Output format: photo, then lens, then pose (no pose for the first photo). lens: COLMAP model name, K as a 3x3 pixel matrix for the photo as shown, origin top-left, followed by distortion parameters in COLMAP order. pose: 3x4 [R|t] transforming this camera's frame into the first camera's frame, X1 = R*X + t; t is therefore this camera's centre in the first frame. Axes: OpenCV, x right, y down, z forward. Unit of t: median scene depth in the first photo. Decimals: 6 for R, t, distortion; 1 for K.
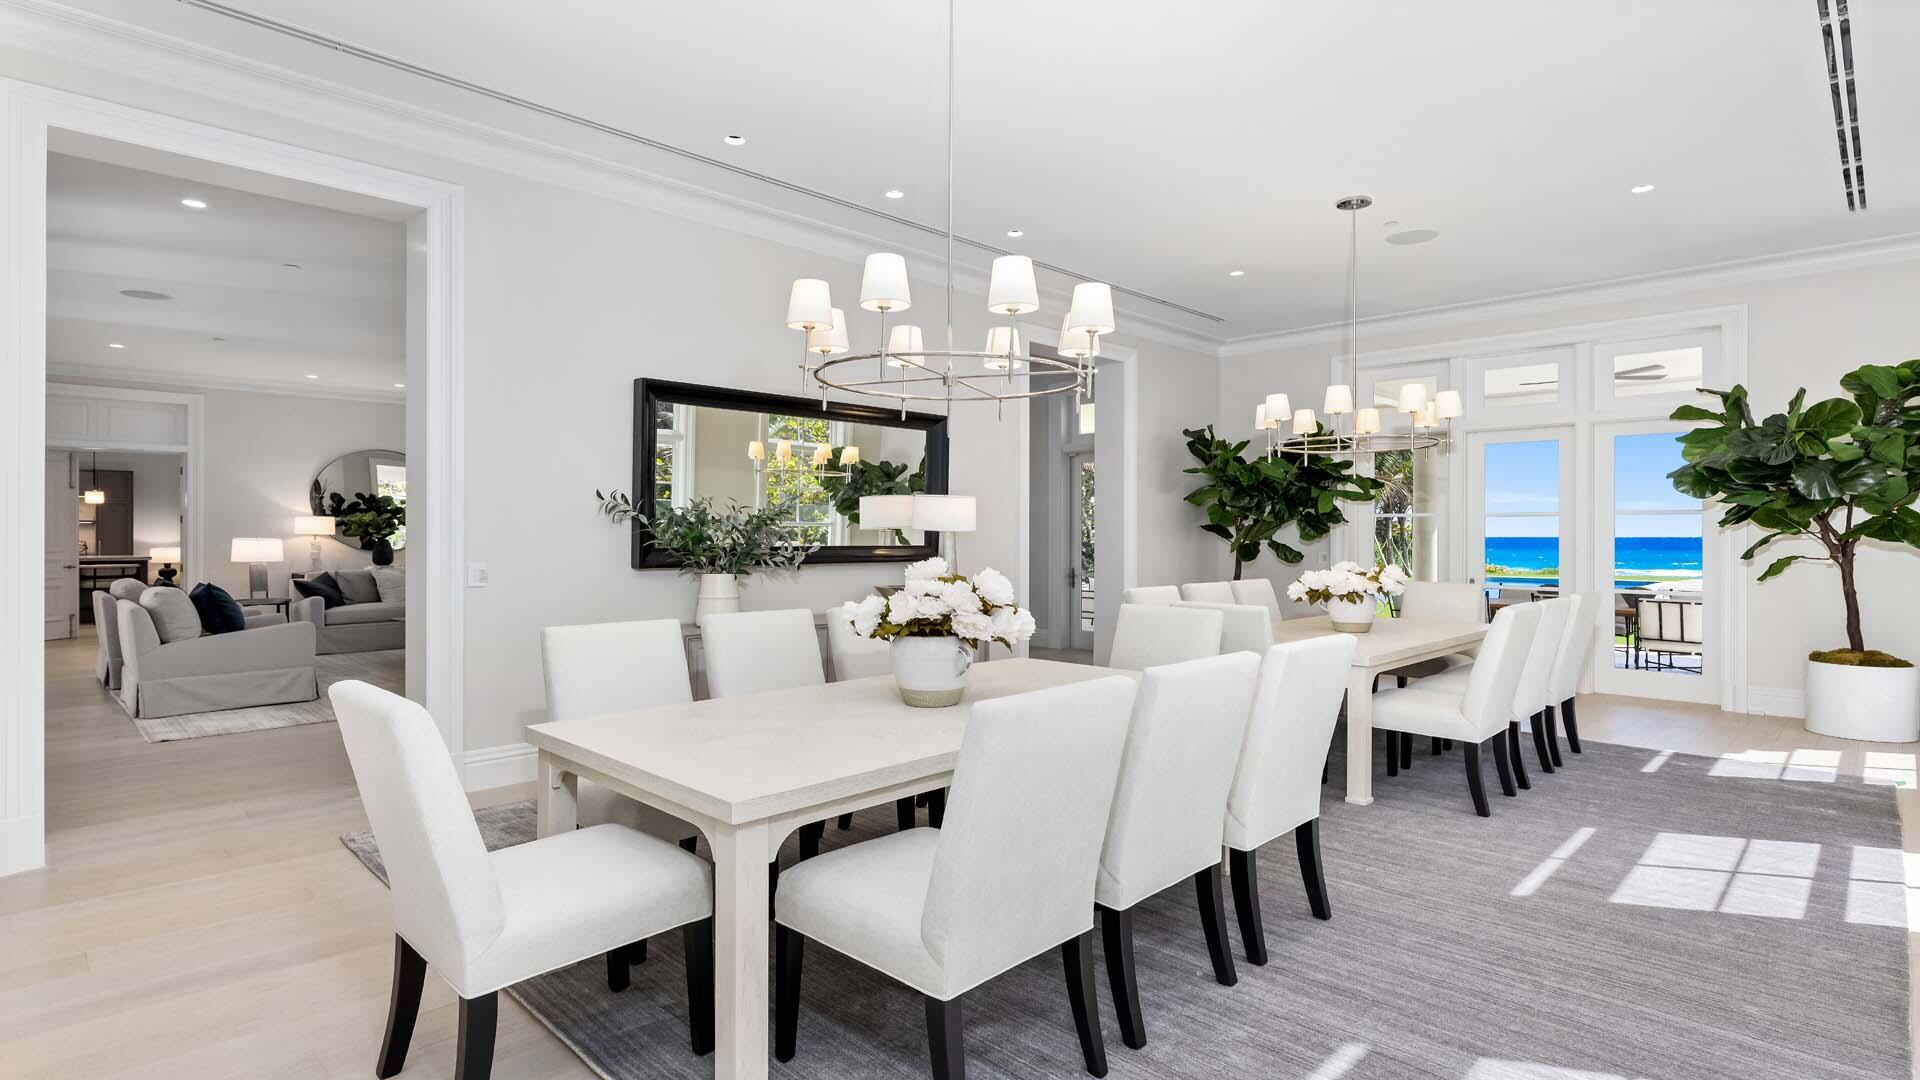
lens RADIAL K [[938.0, 0, 957.5], [0, 938.0, 525.7], [0, 0, 1]] dist [0.000146, 0.000100]
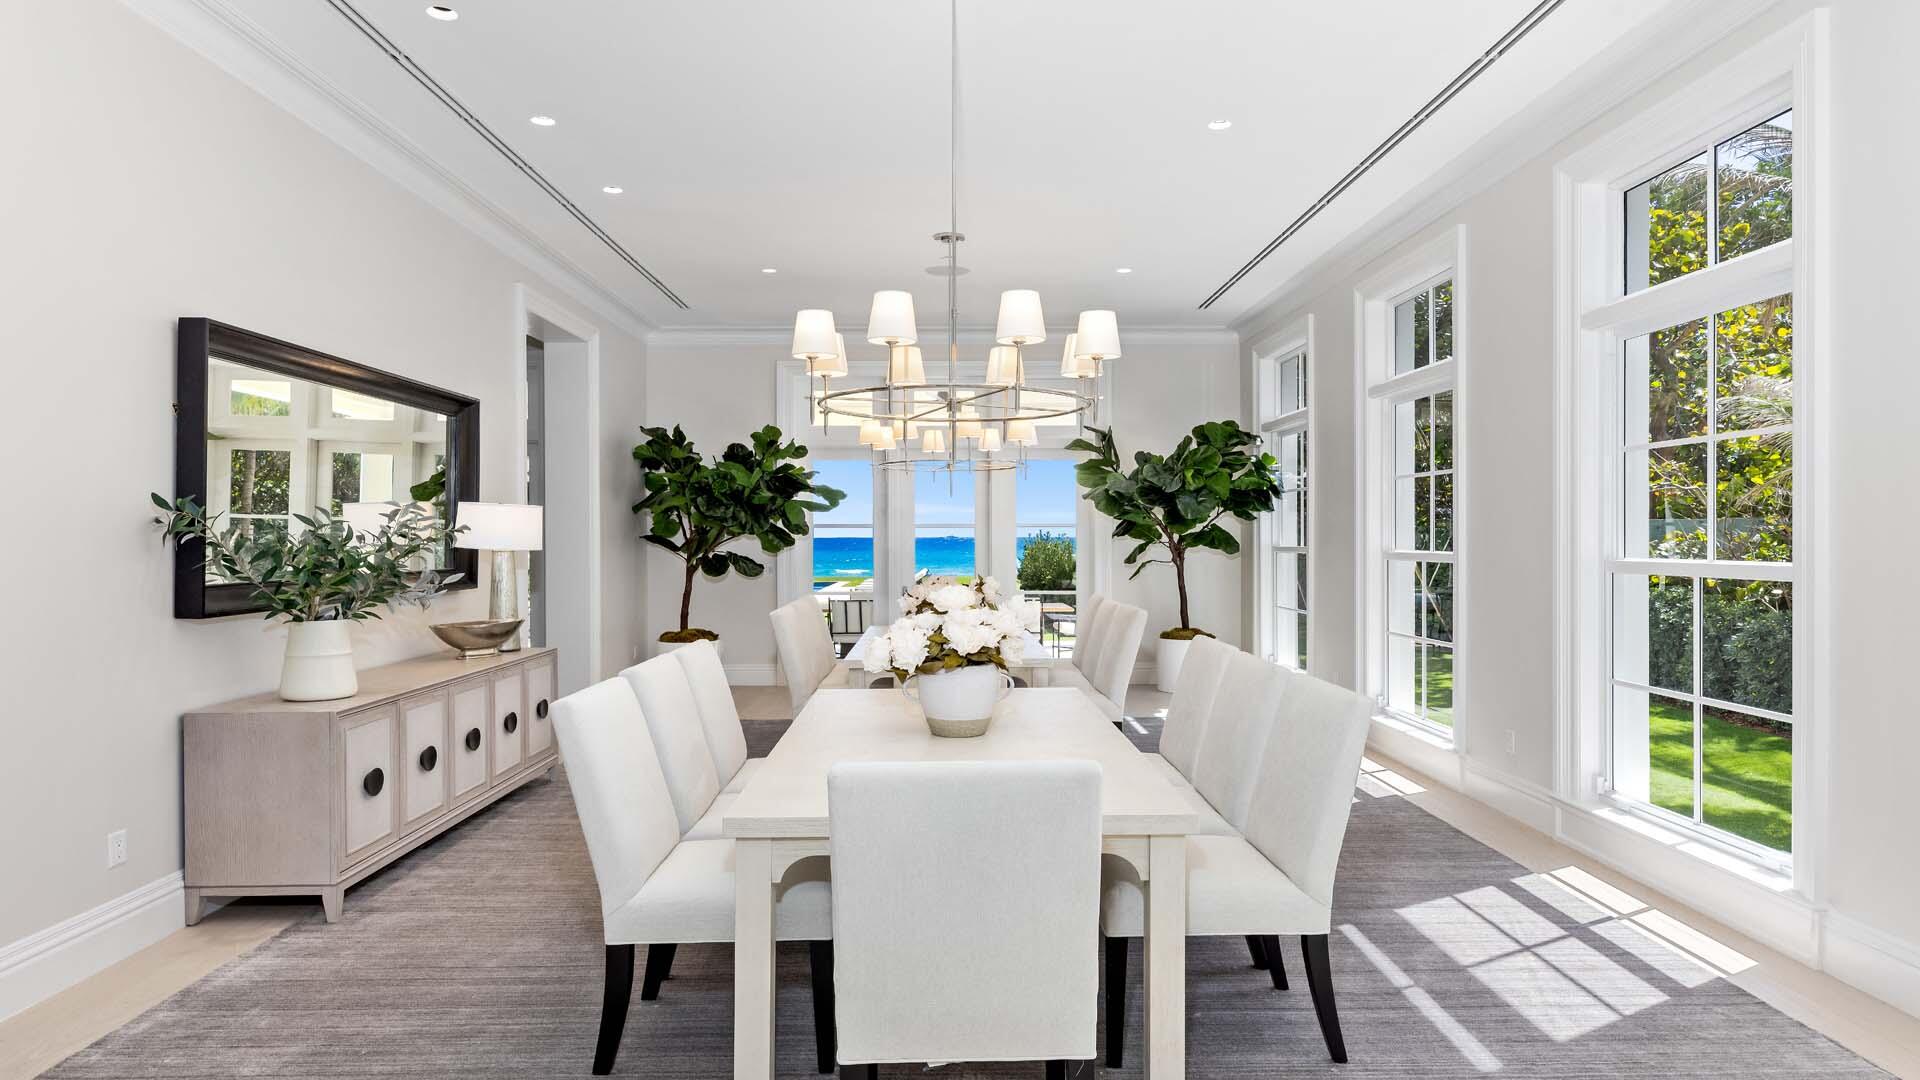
lens RADIAL K [[1117.7, 0, 960.0], [0, 1117.7, 540.0], [0, 0, 1]] dist [0.000852, 0.000067]
pose [[0.709965, -0.007443, 0.704198, -0.402971], [-0.001199, 0.999930, 0.011777, -0.013880], [-0.704236, -0.009206, 0.709906, 0.077811]]
